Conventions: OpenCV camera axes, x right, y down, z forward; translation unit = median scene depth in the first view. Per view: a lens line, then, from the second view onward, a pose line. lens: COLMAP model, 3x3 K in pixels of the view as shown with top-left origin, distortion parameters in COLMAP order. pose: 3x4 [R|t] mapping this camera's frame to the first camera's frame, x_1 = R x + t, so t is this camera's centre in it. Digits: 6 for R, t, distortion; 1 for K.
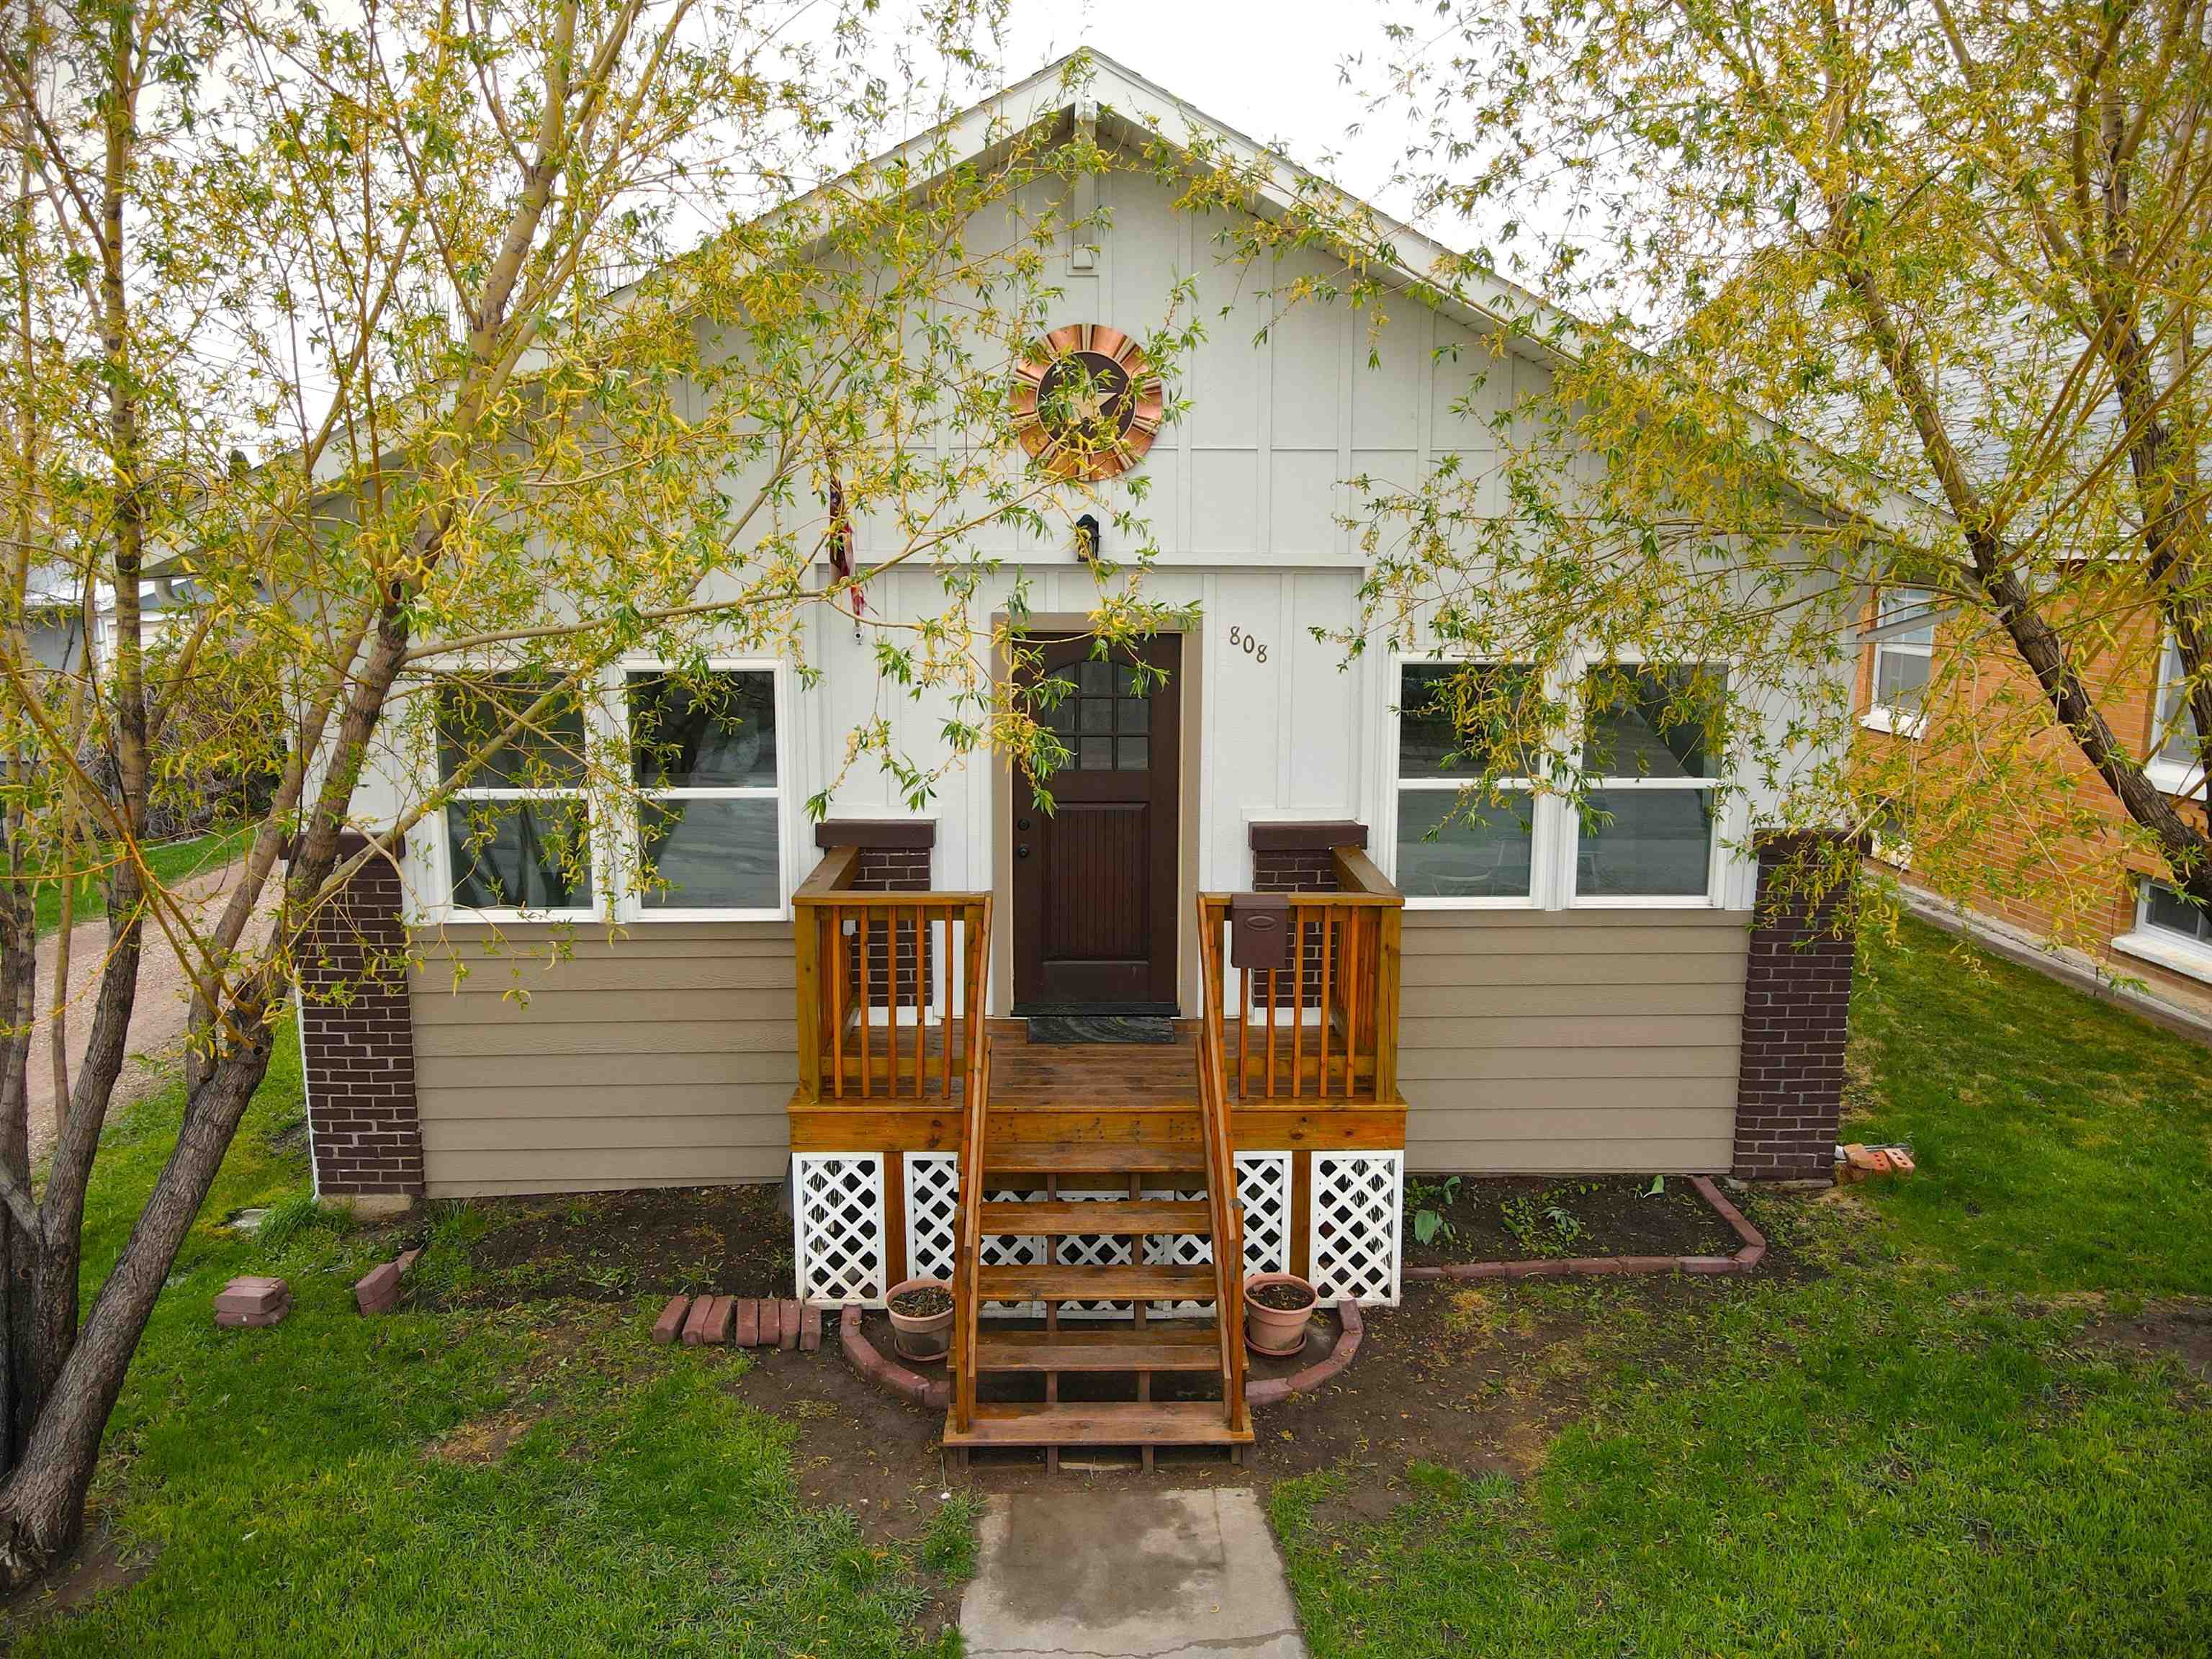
lens RADIAL K [[1591.8, 0, 1114.4], [0, 1591.8, 837.4], [0, 0, 1]] dist [0.043774, 0.002374]
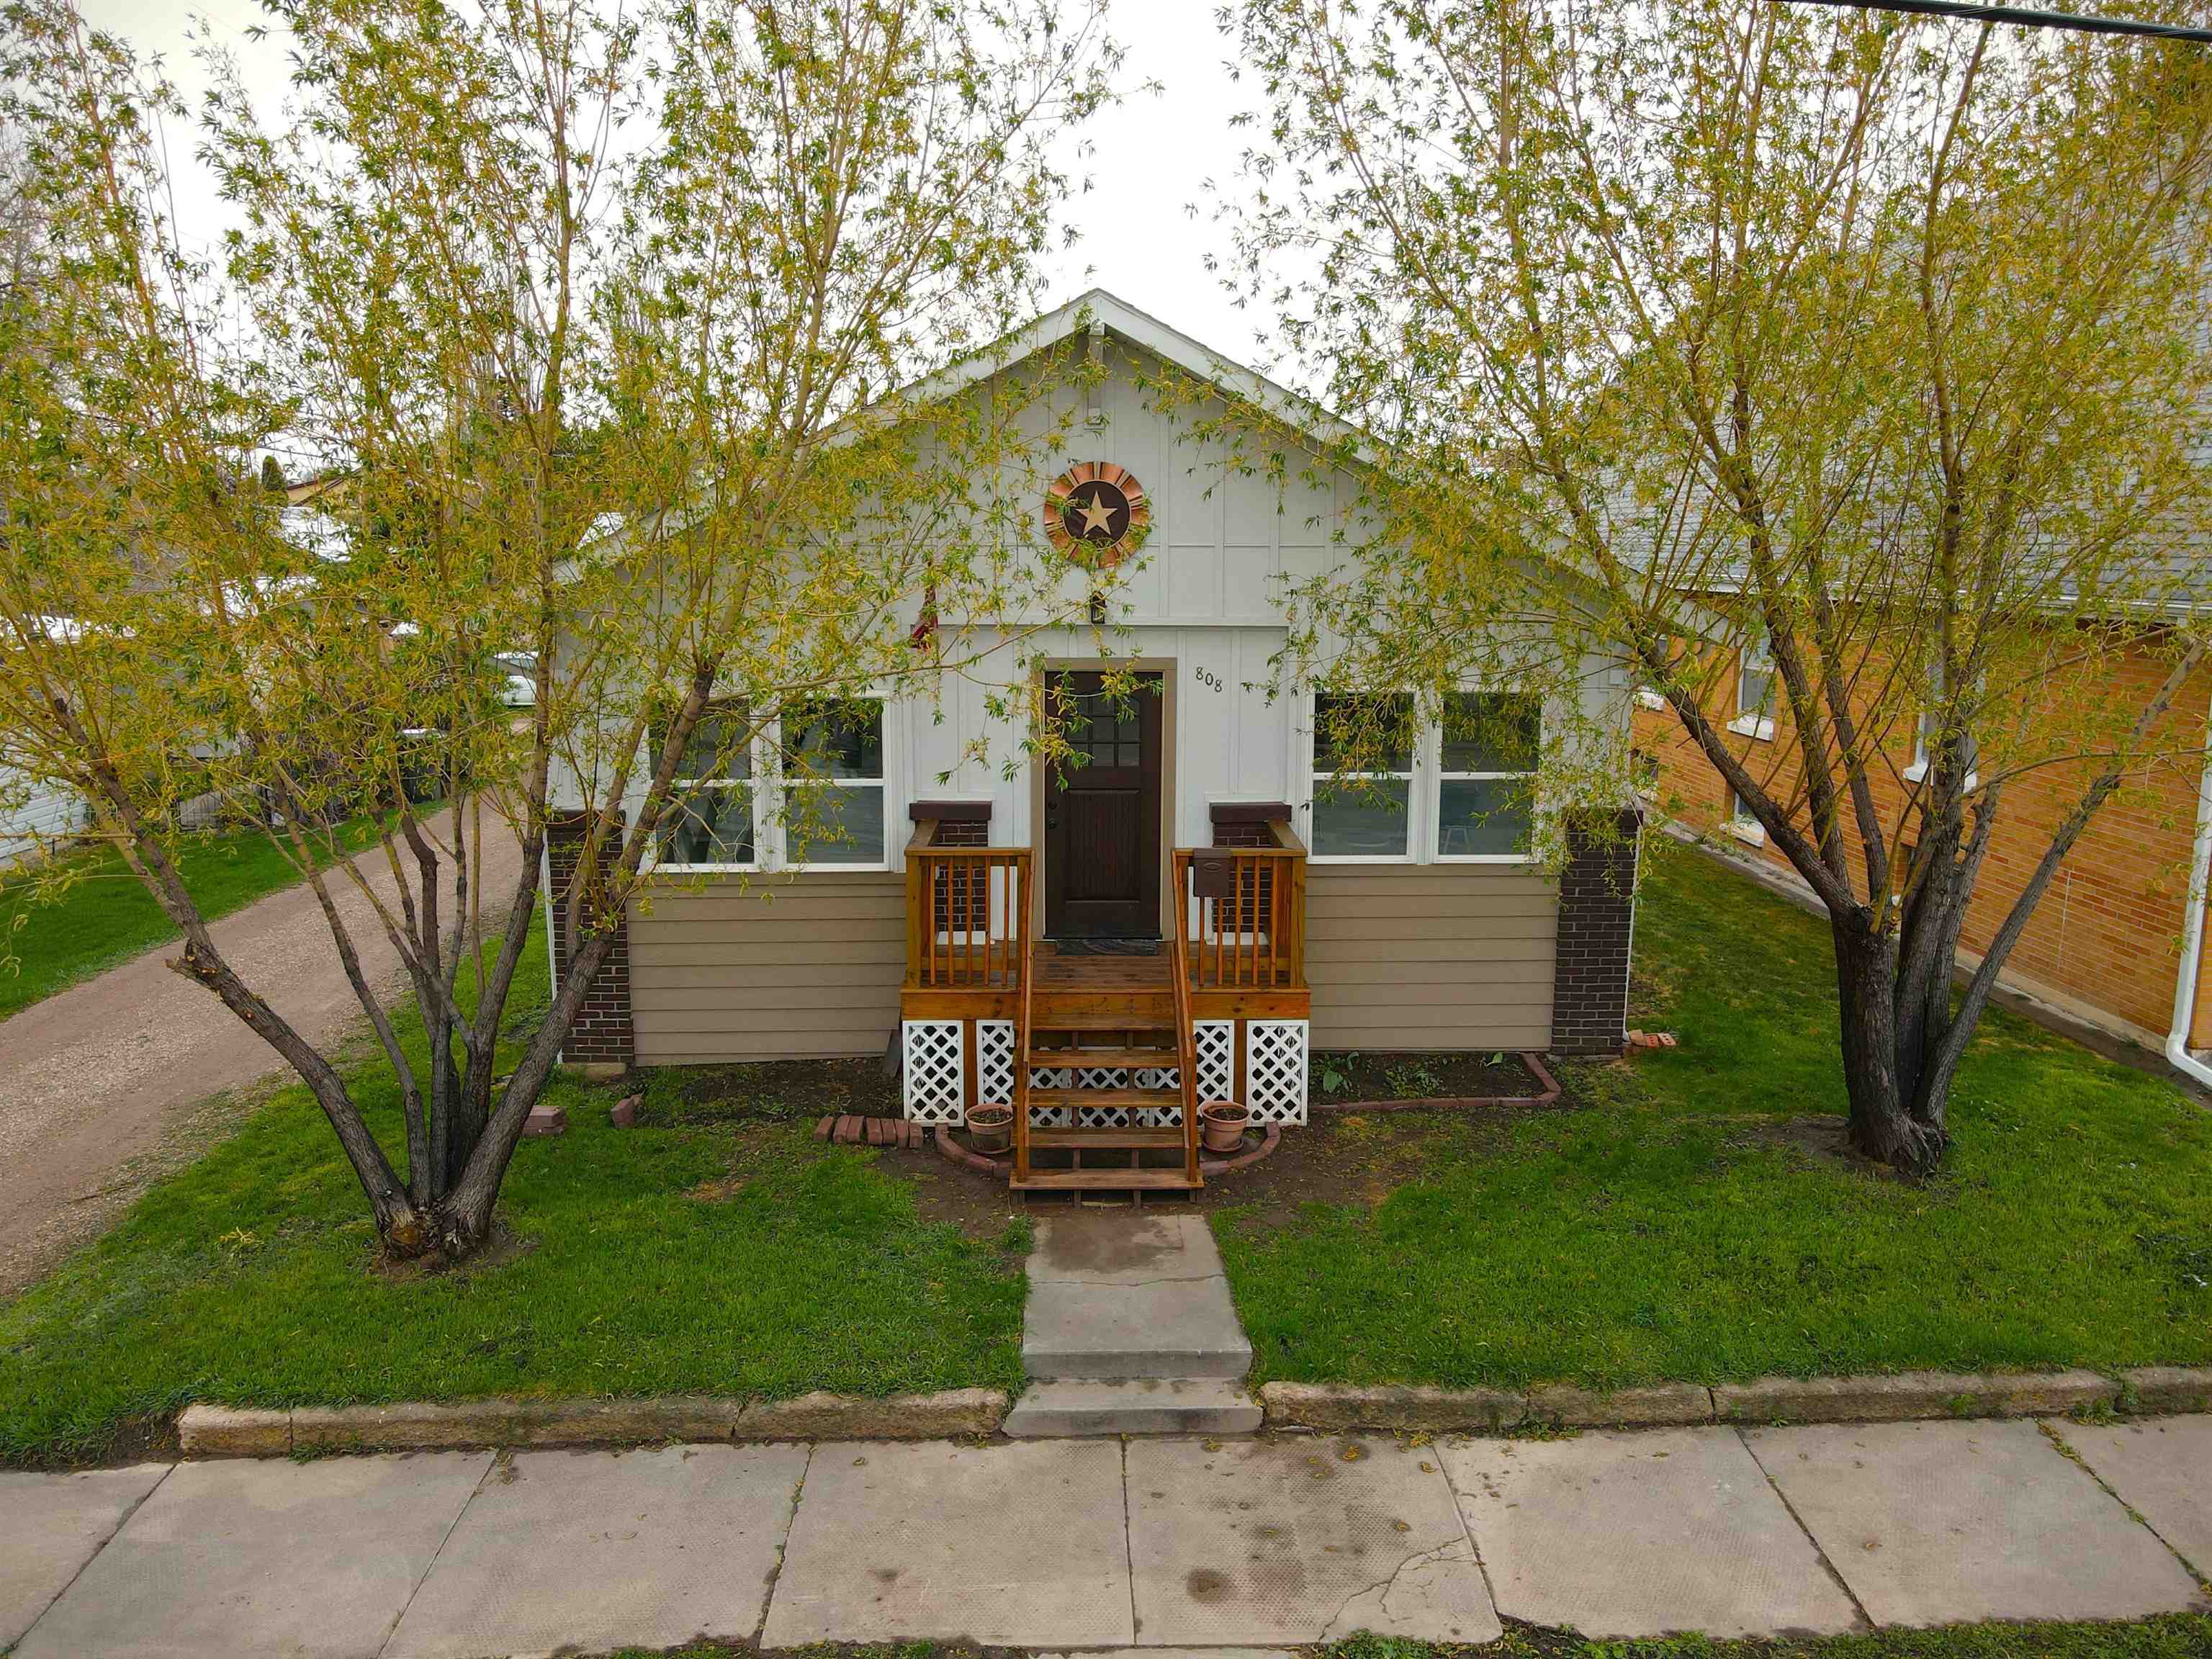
lens RADIAL K [[1591.8, 0, 1114.4], [0, 1591.8, 837.4], [0, 0, 1]] dist [0.043774, 0.002374]
pose [[1.000000, 0.000117, 0.000111, -0.001803], [-0.000117, 0.999993, 0.003618, 0.018542], [-0.000110, -0.003618, 0.999993, -0.494928]]
